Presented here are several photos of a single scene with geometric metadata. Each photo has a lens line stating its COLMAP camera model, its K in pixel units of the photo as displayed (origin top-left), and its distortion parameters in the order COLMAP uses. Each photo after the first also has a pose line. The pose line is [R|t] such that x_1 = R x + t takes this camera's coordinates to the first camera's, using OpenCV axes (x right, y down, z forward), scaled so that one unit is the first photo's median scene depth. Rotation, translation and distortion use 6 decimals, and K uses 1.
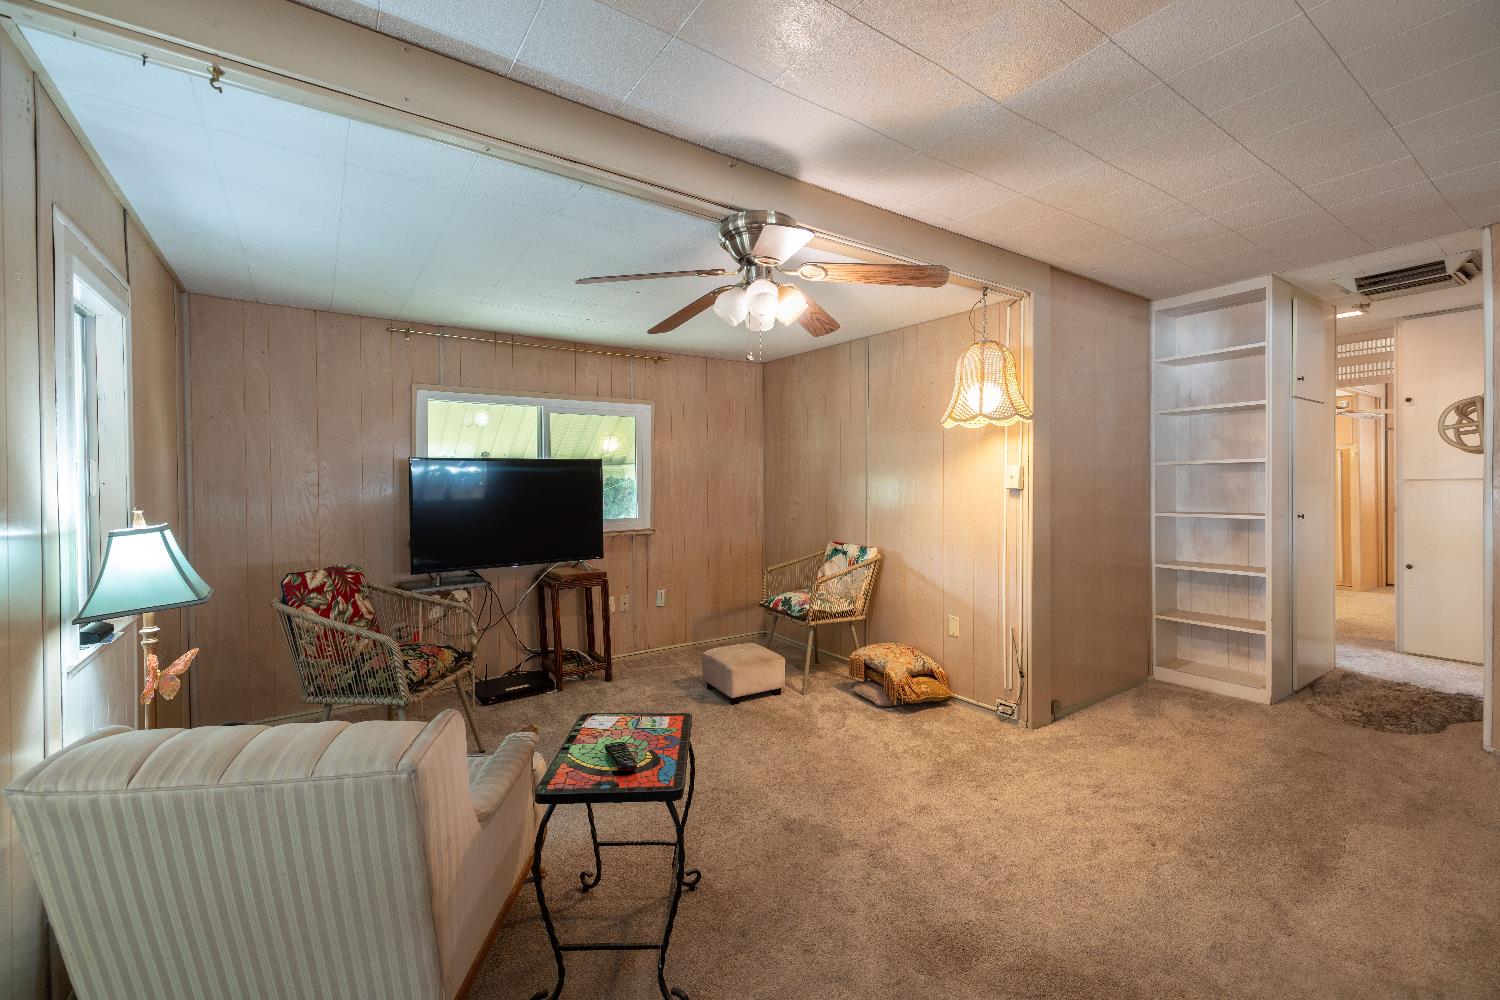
lens RADIAL K [[624.7, 0, 745.9], [0, 624.7, 488.7], [0, 0, 1]] dist [-0.000828, -0.000087]
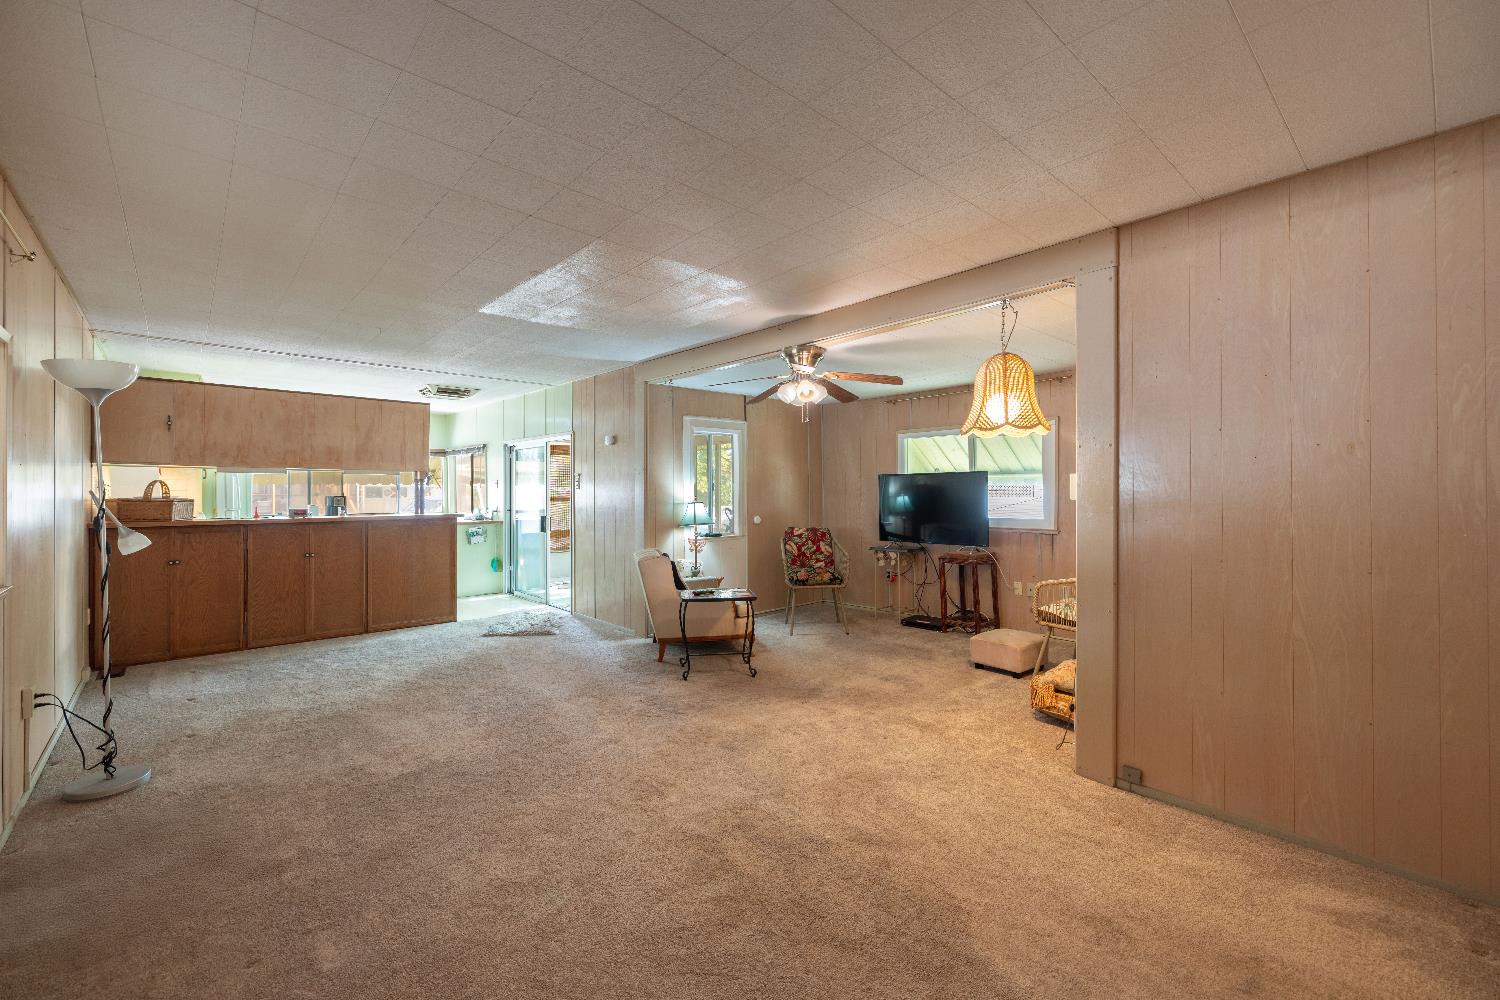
lens RADIAL K [[624.7, 0, 745.9], [0, 624.7, 488.7], [0, 0, 1]] dist [-0.000828, -0.000087]
pose [[0.121334, 0.002889, -0.992608, 1.051793], [-0.008774, 0.999960, 0.001838, -0.008770], [0.992573, 0.008486, 0.121355, 0.358591]]
